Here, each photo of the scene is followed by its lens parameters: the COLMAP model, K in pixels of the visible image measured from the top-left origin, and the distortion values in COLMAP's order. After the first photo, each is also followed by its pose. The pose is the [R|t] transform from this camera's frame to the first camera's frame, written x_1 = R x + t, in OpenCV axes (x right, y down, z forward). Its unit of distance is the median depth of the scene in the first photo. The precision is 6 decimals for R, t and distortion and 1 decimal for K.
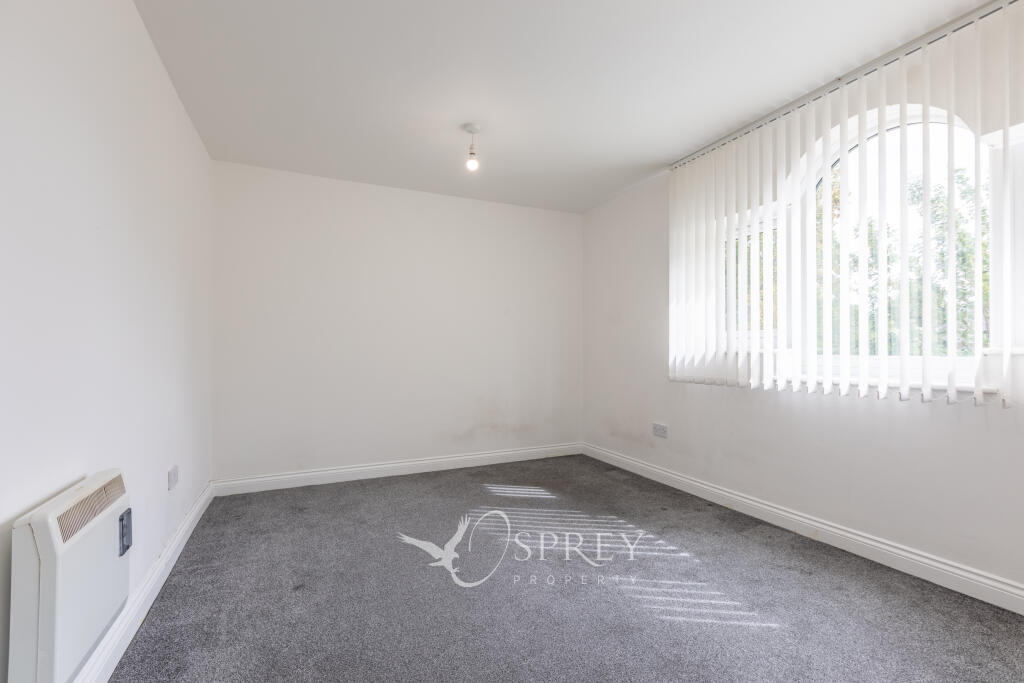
lens RADIAL K [[452.8, 0, 512.0], [0, 452.8, 341.5], [0, 0, 1]] dist [-0.001368, -0.000997]
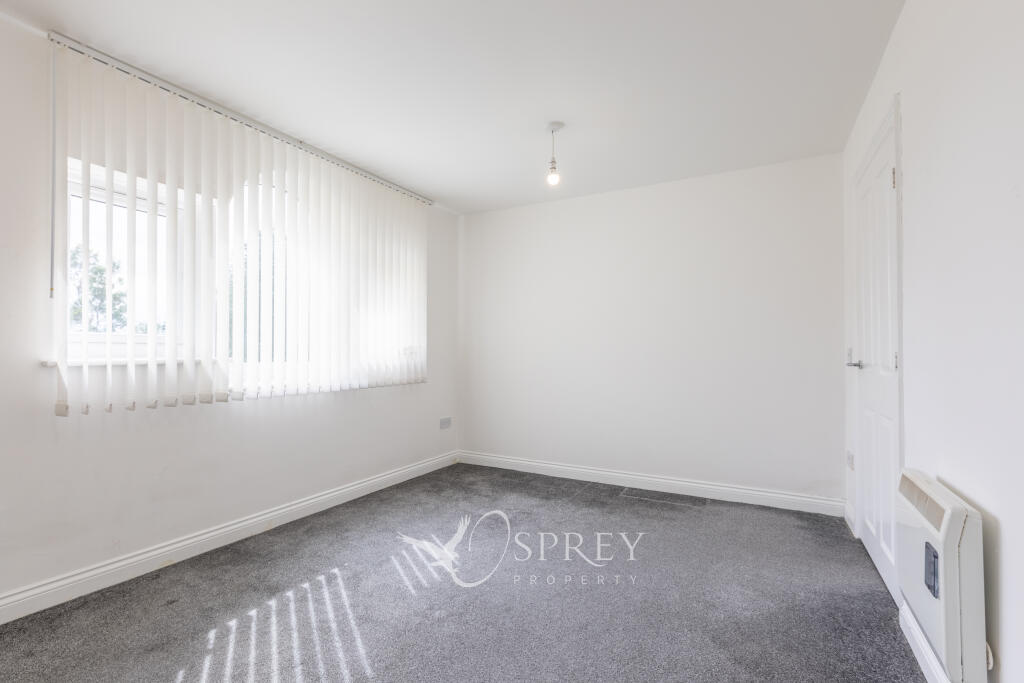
lens RADIAL K [[452.8, 0, 512.0], [0, 452.8, 341.5], [0, 0, 1]] dist [-0.001368, -0.000997]
pose [[-0.566770, 0.020918, 0.823610, -0.551408], [-0.005840, 0.999551, -0.029405, 0.007395], [-0.823855, -0.021476, -0.566393, 1.081149]]
